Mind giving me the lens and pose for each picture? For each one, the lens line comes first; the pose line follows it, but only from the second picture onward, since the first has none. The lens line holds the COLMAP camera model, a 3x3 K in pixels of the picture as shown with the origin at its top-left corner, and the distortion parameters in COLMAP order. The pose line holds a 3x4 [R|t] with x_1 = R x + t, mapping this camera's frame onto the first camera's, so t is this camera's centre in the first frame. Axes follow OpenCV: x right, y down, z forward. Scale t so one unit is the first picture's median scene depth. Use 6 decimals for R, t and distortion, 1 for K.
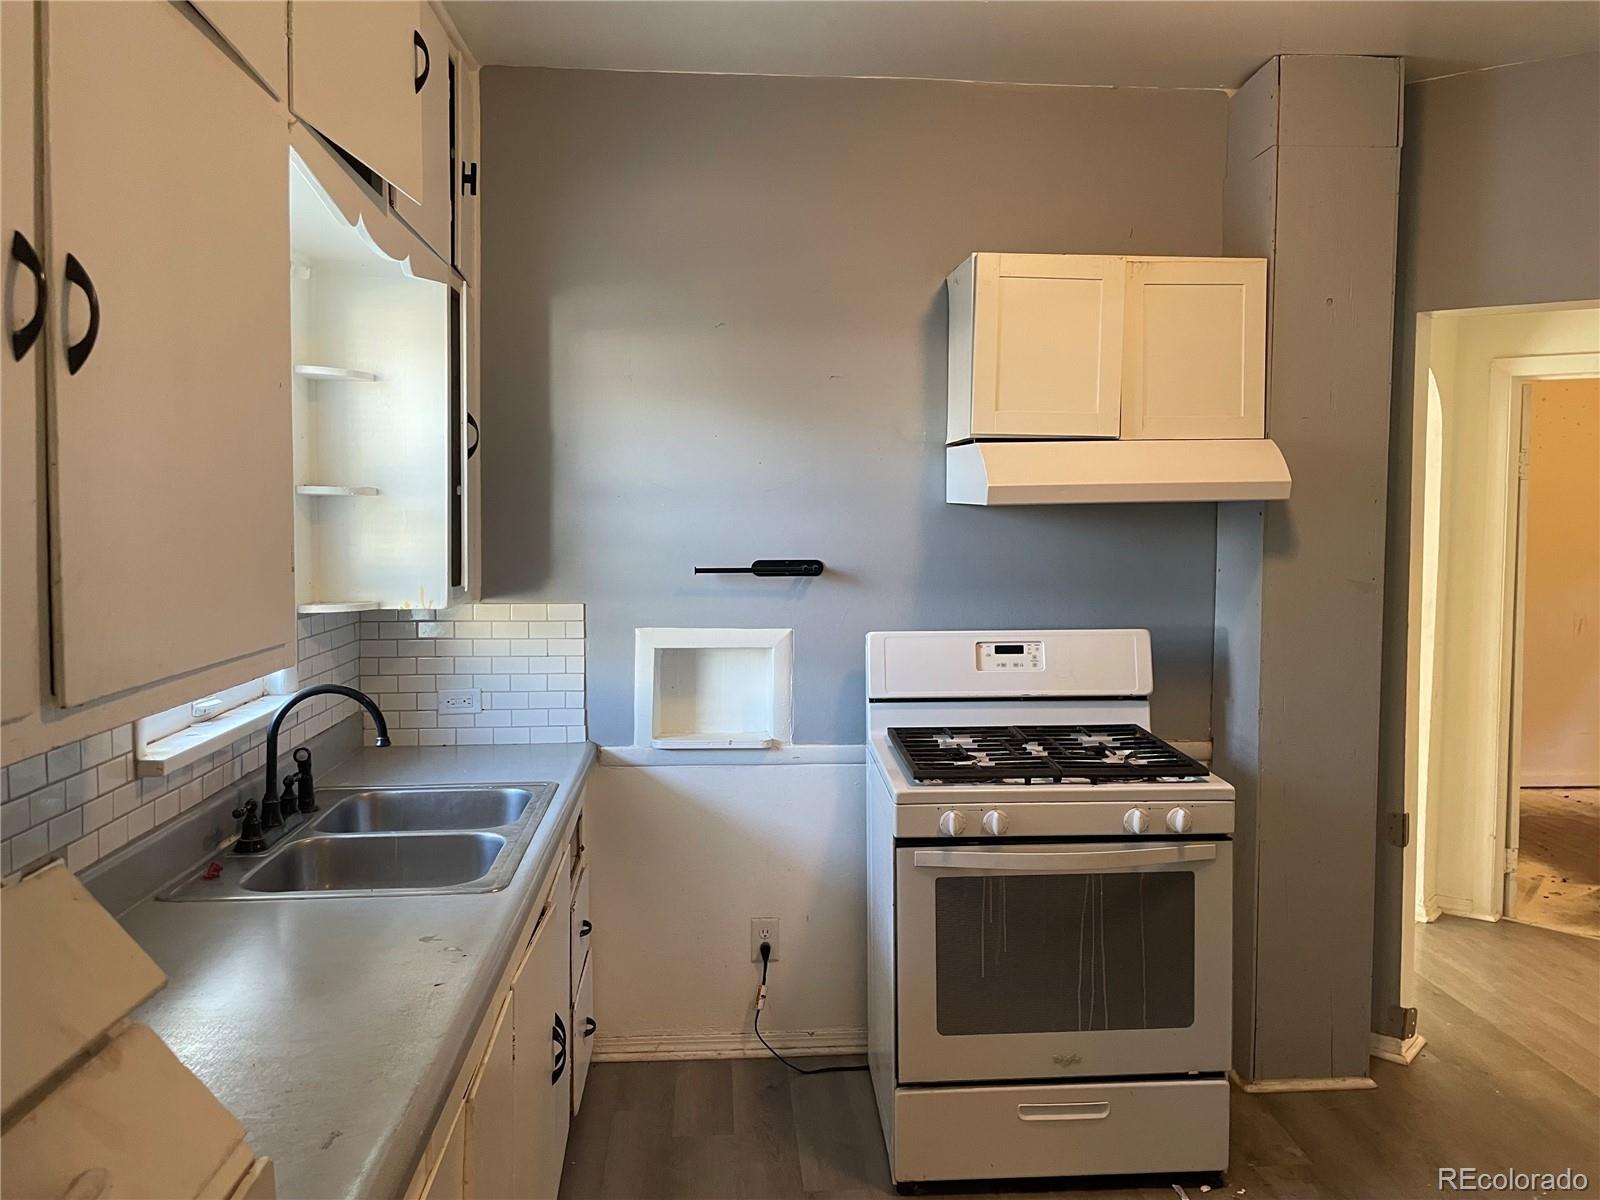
lens RADIAL K [[1230.5, 0, 777.9], [0, 1230.5, 561.3], [0, 0, 1]] dist [0.065453, -0.081936]
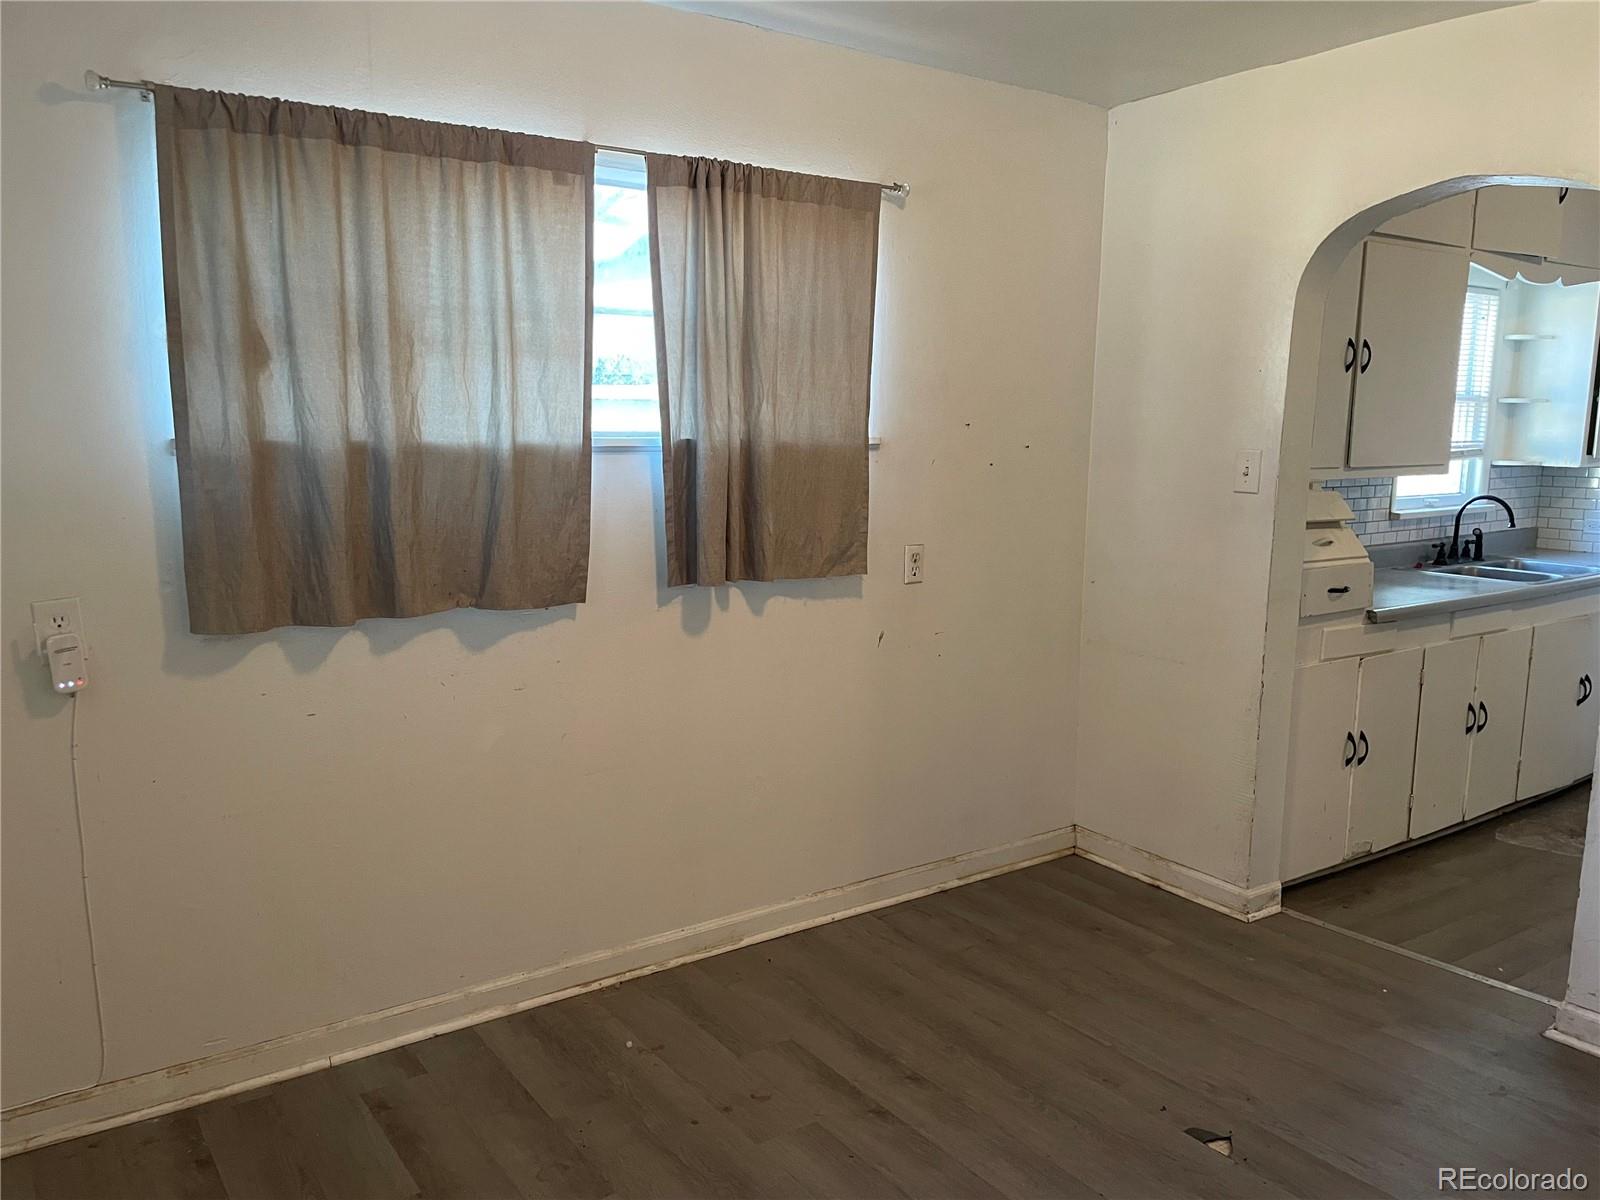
lens RADIAL K [[1230.5, 0, 797.4], [0, 1230.5, 605.6], [0, 0, 1]] dist [0.065453, -0.081936]
pose [[0.533784, 0.141995, -0.833614, 0.860214], [-0.042636, 0.989066, 0.141174, 0.039381], [0.844545, -0.039815, 0.534002, -1.208574]]
